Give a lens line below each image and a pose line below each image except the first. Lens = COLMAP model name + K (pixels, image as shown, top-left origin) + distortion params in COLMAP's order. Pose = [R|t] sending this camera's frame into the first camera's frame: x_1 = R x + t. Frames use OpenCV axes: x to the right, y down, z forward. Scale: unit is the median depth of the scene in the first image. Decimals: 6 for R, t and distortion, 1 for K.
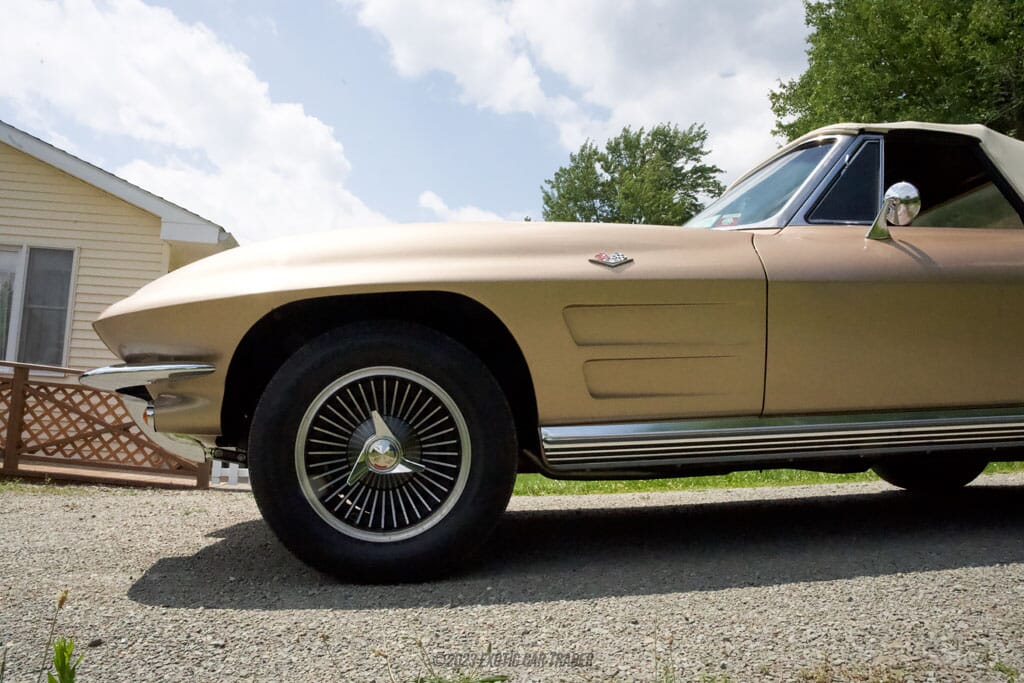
lens RADIAL K [[824.5, 0, 512.0], [0, 824.5, 341.5], [0, 0, 1]] dist [0.048464, -0.170781]
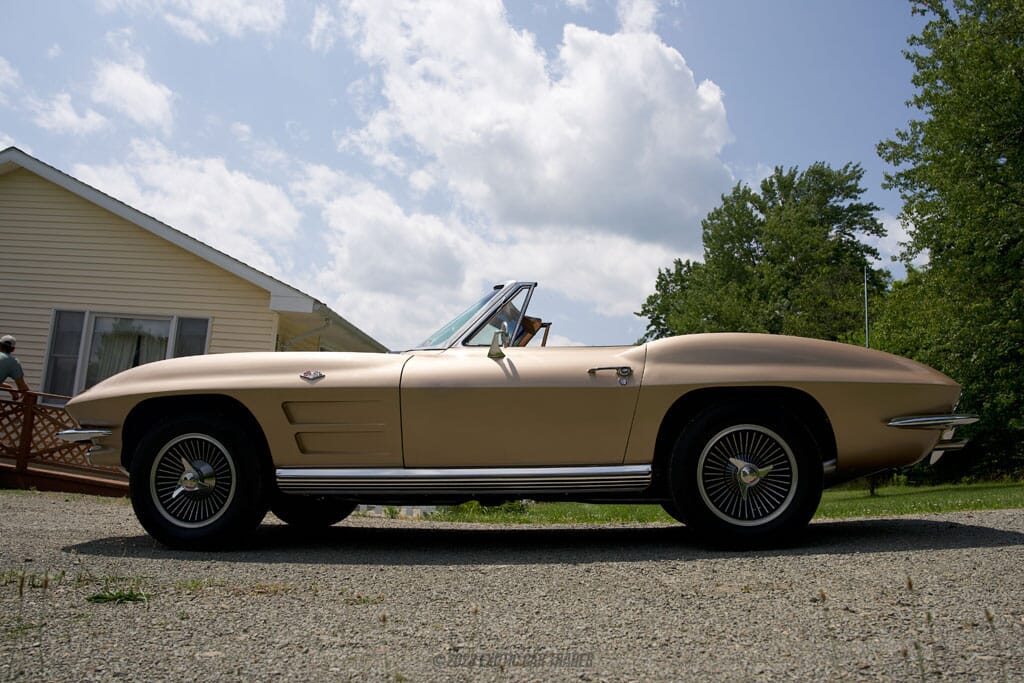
lens RADIAL K [[814.9, 0, 512.0], [0, 814.9, 341.5], [0, 0, 1]] dist [-0.186657, -0.001312]
pose [[0.980794, -0.008302, -0.194871, 0.165951], [-0.000980, 0.998871, -0.047487, -0.017535], [0.195045, 0.046766, 0.979679, -0.110865]]
